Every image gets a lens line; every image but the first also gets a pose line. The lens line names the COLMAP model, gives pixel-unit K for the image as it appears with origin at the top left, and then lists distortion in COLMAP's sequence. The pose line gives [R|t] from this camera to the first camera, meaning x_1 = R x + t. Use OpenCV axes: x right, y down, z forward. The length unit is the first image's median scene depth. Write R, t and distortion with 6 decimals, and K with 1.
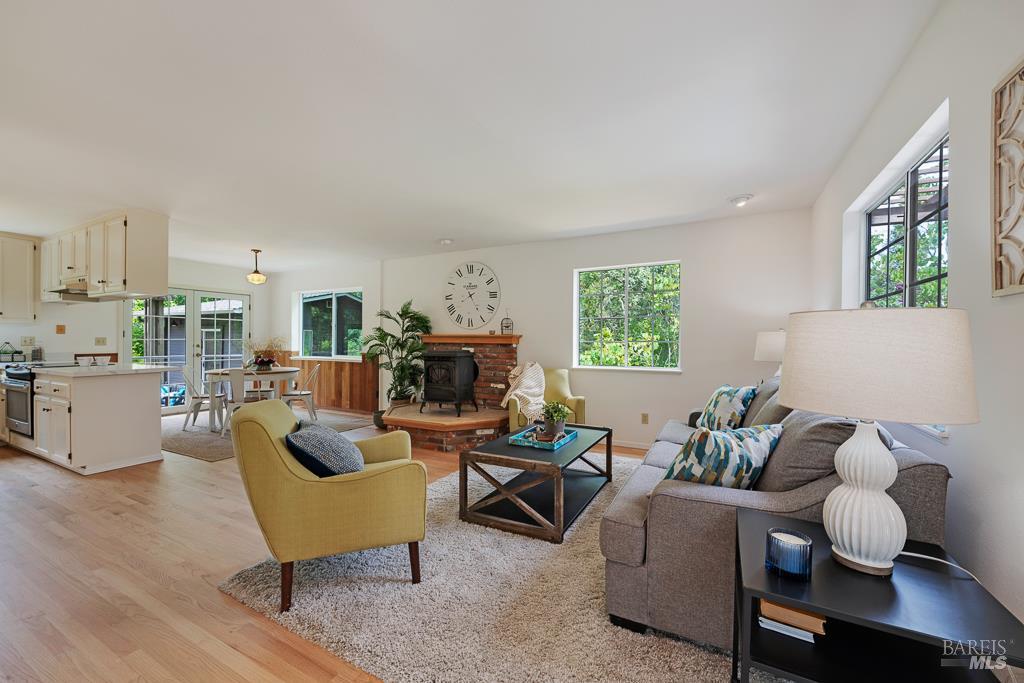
lens RADIAL K [[406.4, 0, 512.0], [0, 406.4, 341.5], [0, 0, 1]] dist [-0.002297, -0.000339]
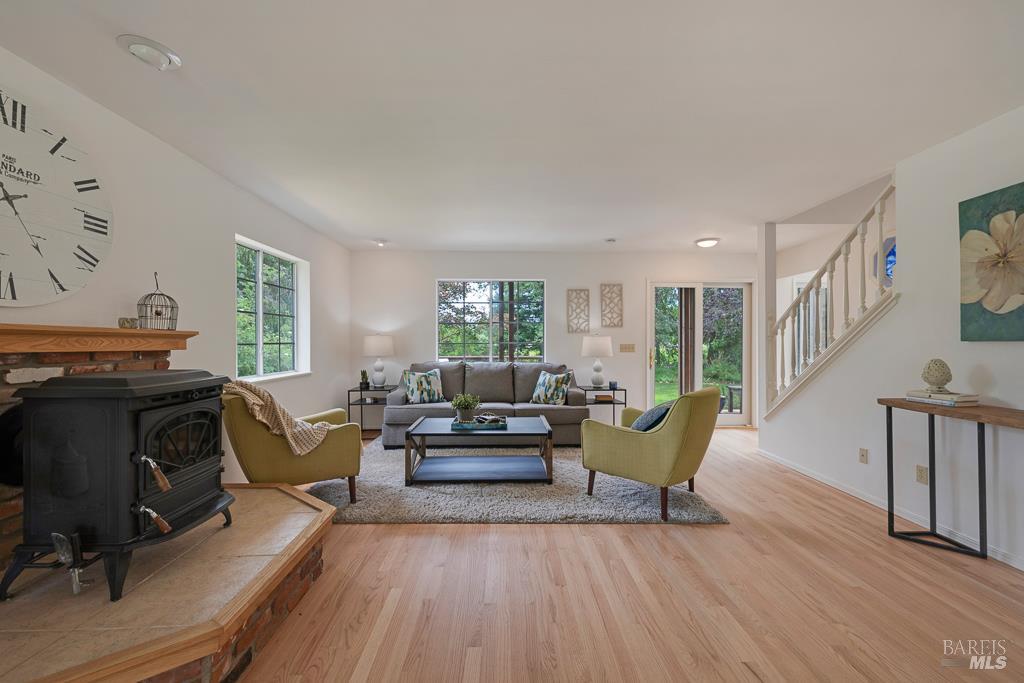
lens RADIAL K [[406.4, 0, 512.0], [0, 406.4, 341.5], [0, 0, 1]] dist [-0.002297, -0.000339]
pose [[-0.489686, -0.003152, 0.871893, -0.569283], [0.001898, 0.999987, 0.004682, -0.005276], [-0.871897, 0.003948, -0.489674, 0.838538]]
